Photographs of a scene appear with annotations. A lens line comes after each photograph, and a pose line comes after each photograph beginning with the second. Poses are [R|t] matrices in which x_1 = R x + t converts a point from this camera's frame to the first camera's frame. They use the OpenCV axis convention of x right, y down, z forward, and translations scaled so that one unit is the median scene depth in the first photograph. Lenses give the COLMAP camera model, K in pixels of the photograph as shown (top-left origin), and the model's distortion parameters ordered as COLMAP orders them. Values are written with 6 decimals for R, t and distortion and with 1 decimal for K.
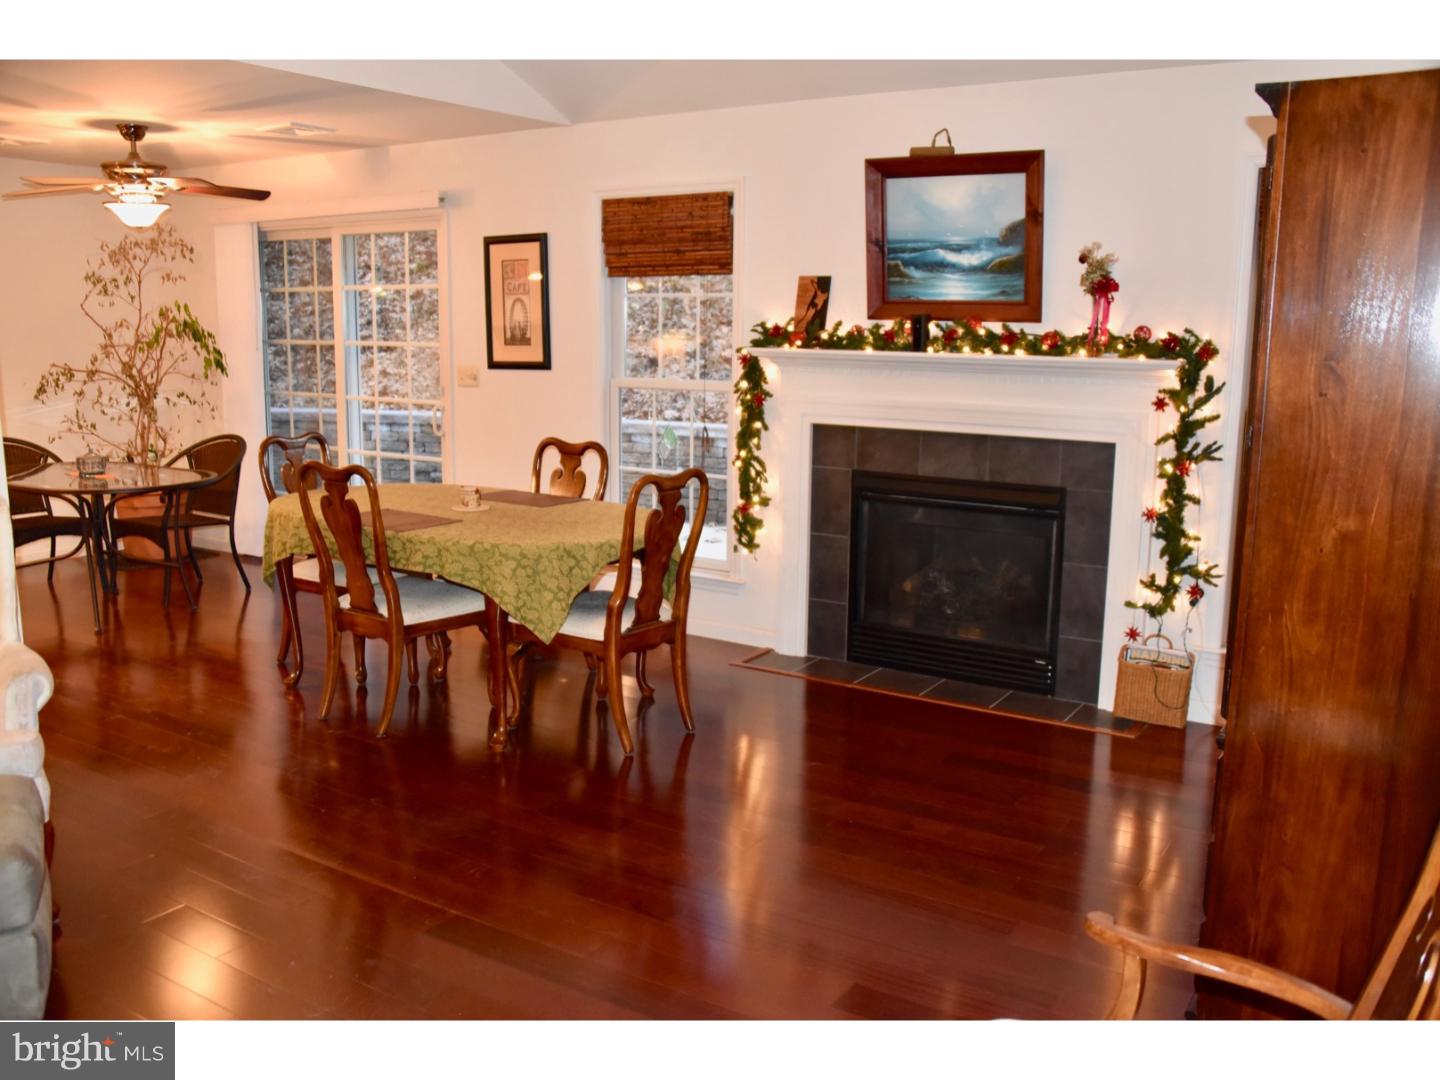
lens RADIAL K [[1236.7, 0, 716.8], [0, 1236.7, 545.0], [0, 0, 1]] dist [-0.084602, 0.033295]
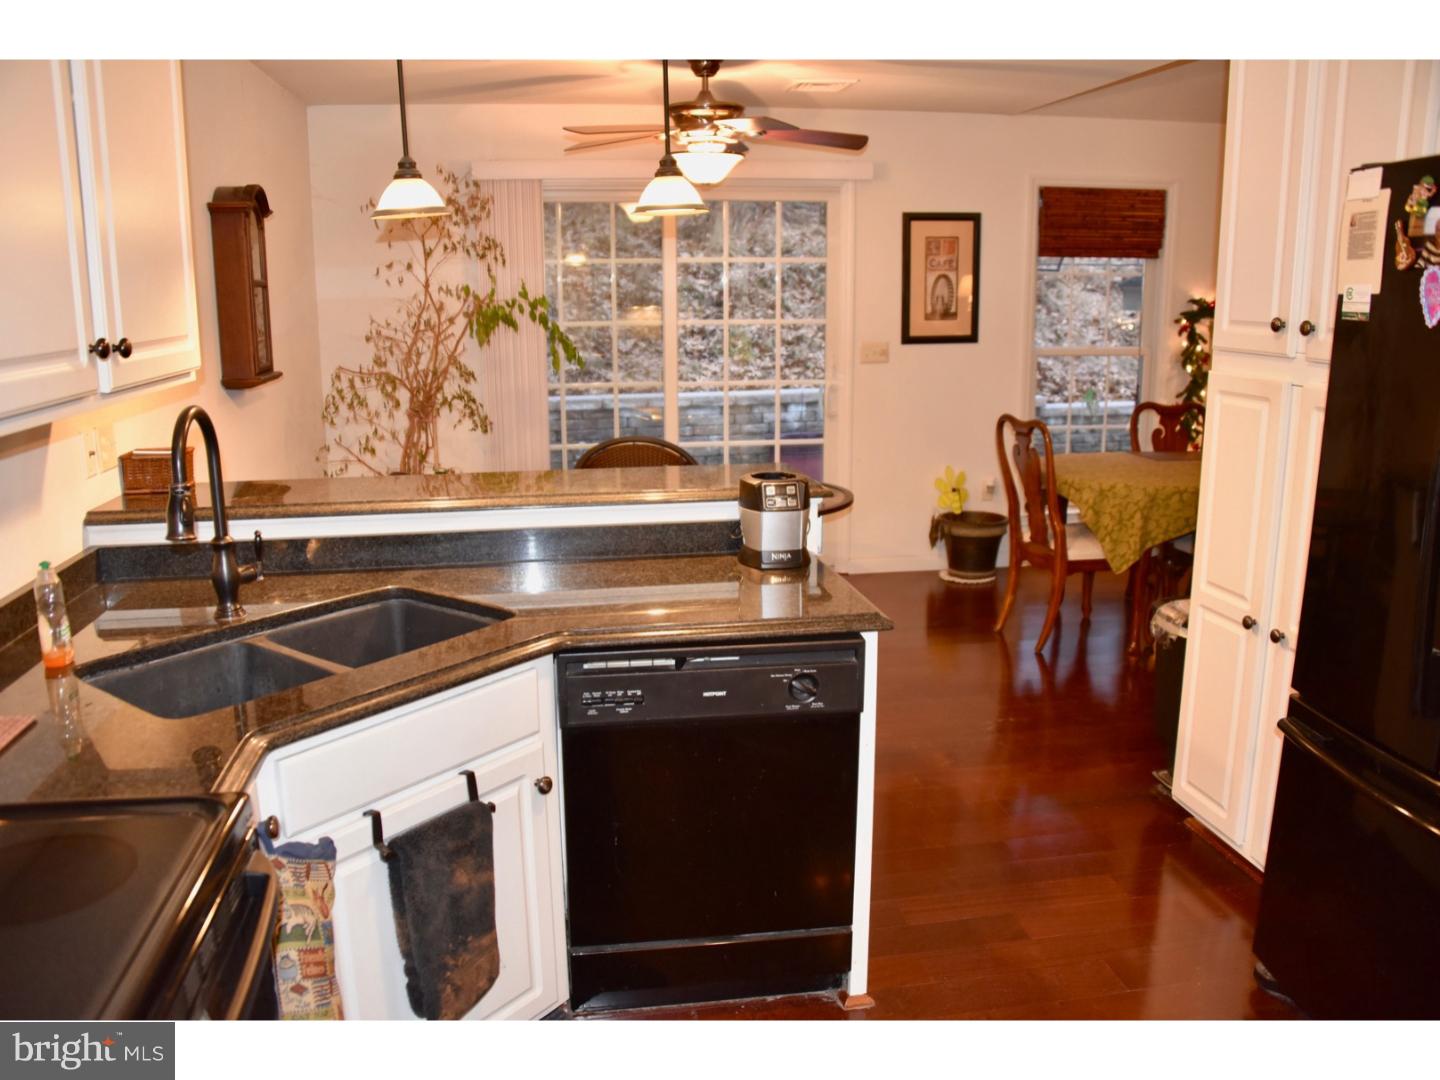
lens RADIAL K [[1156.5, 0, 710.2], [0, 1156.5, 542.2], [0, 0, 1]] dist [-0.118122, 0.036053]
pose [[0.738022, -0.156325, 0.656419, -1.198564], [0.132966, 0.987412, 0.085655, -0.107058], [-0.661546, 0.024066, 0.749518, 0.512022]]
